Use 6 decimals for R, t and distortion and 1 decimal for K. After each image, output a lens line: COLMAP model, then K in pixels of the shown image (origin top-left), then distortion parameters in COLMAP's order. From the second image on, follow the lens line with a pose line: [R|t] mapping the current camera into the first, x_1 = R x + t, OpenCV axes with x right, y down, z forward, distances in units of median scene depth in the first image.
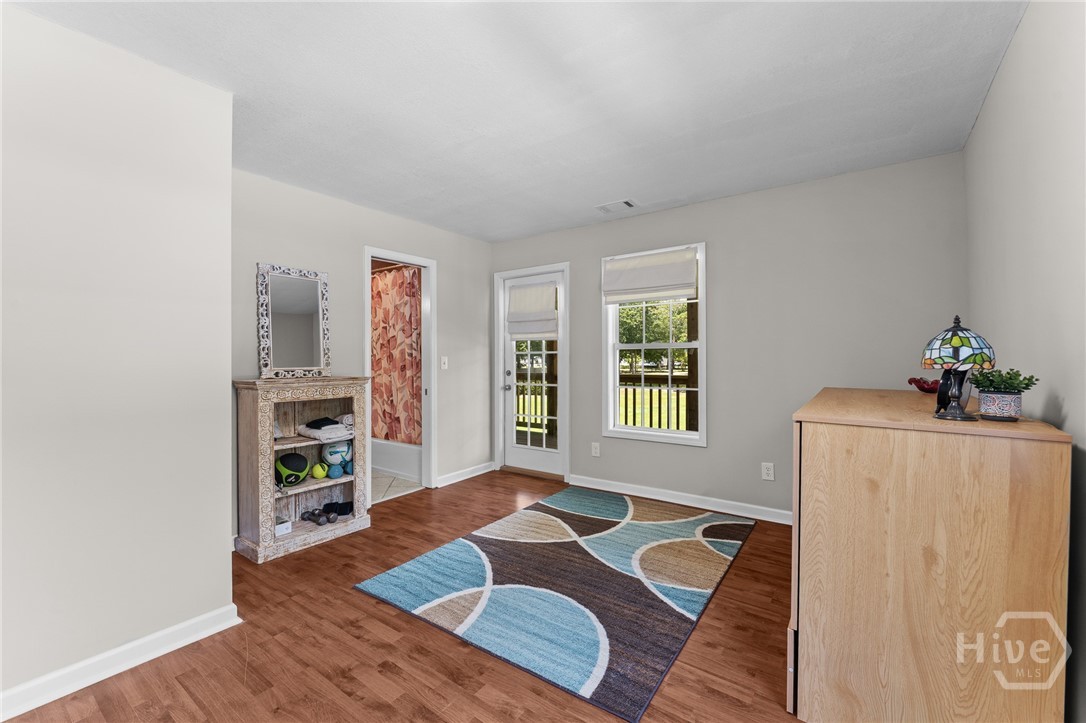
lens RADIAL K [[444.5, 0, 563.5], [0, 444.5, 361.8], [0, 0, 1]] dist [-0.001604, -0.000168]
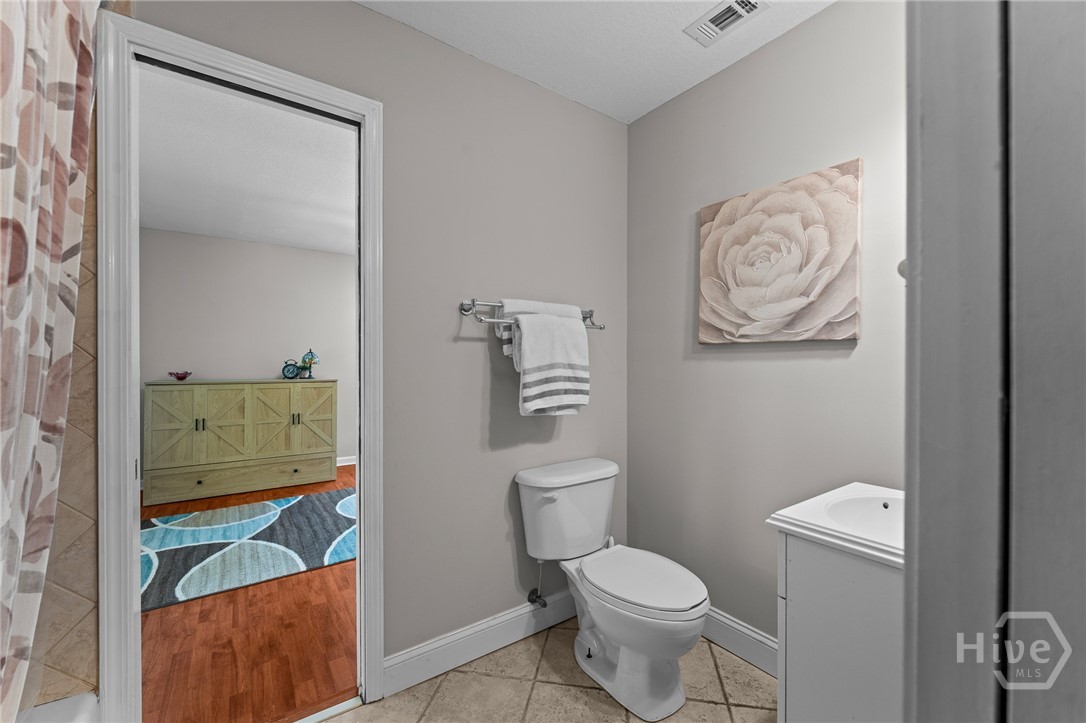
lens RADIAL K [[435.5, 0, 548.2], [0, 435.5, 358.7], [0, 0, 1]] dist [-0.001180, -0.000085]
pose [[-0.934926, -0.000841, 0.354842, -1.187556], [0.001849, 0.999972, 0.007243, -0.030243], [-0.354838, 0.007428, -0.934898, 2.042609]]
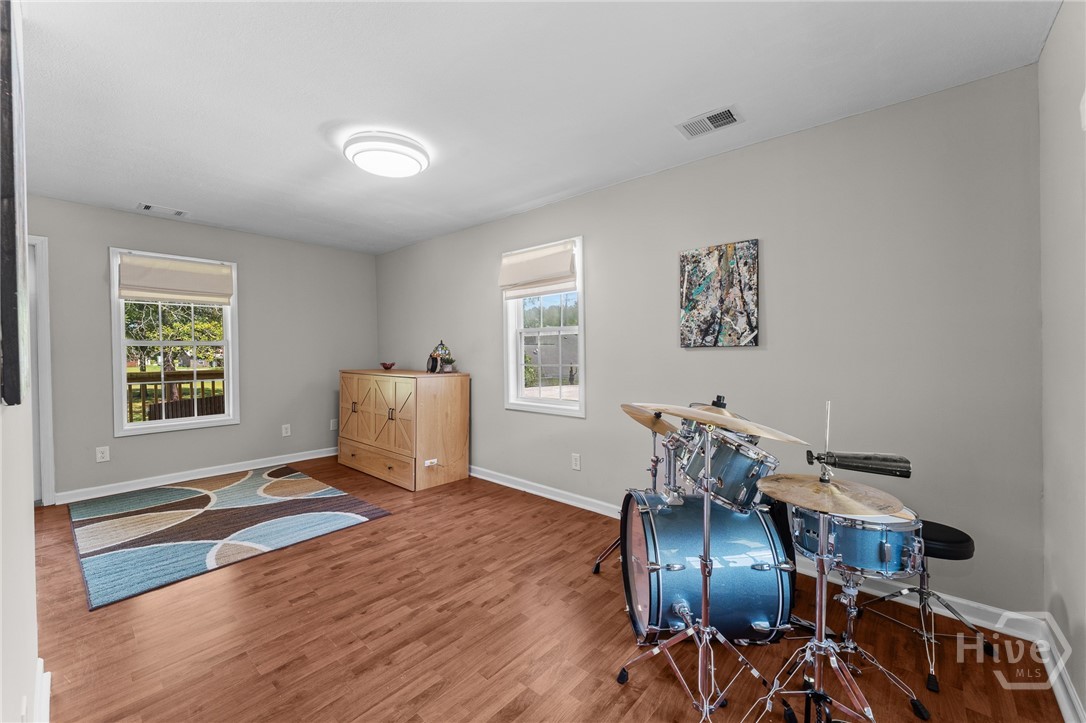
lens RADIAL K [[425.1, 0, 526.7], [0, 425.1, 359.3], [0, 0, 1]] dist [0.001086, 0.000226]
pose [[0.136330, -0.015395, 0.990544, -1.163989], [0.013343, 0.999817, 0.013703, -0.002421], [-0.990574, 0.011348, 0.136510, -0.001225]]
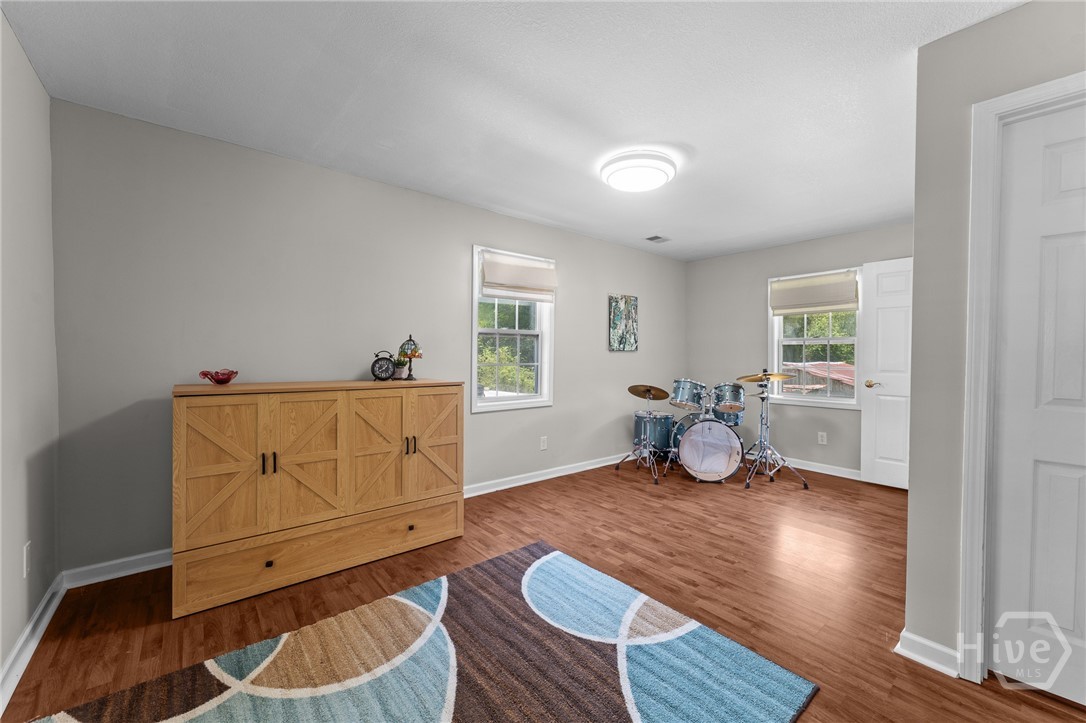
lens RADIAL K [[431.5, 0, 549.6], [0, 431.5, 358.4], [0, 0, 1]] dist [0.001551, 0.000119]
pose [[-0.959547, -0.009963, 0.281373, -0.247552], [-0.003557, 0.999723, 0.023266, -0.023402], [-0.281527, 0.021324, -0.959316, 1.706137]]
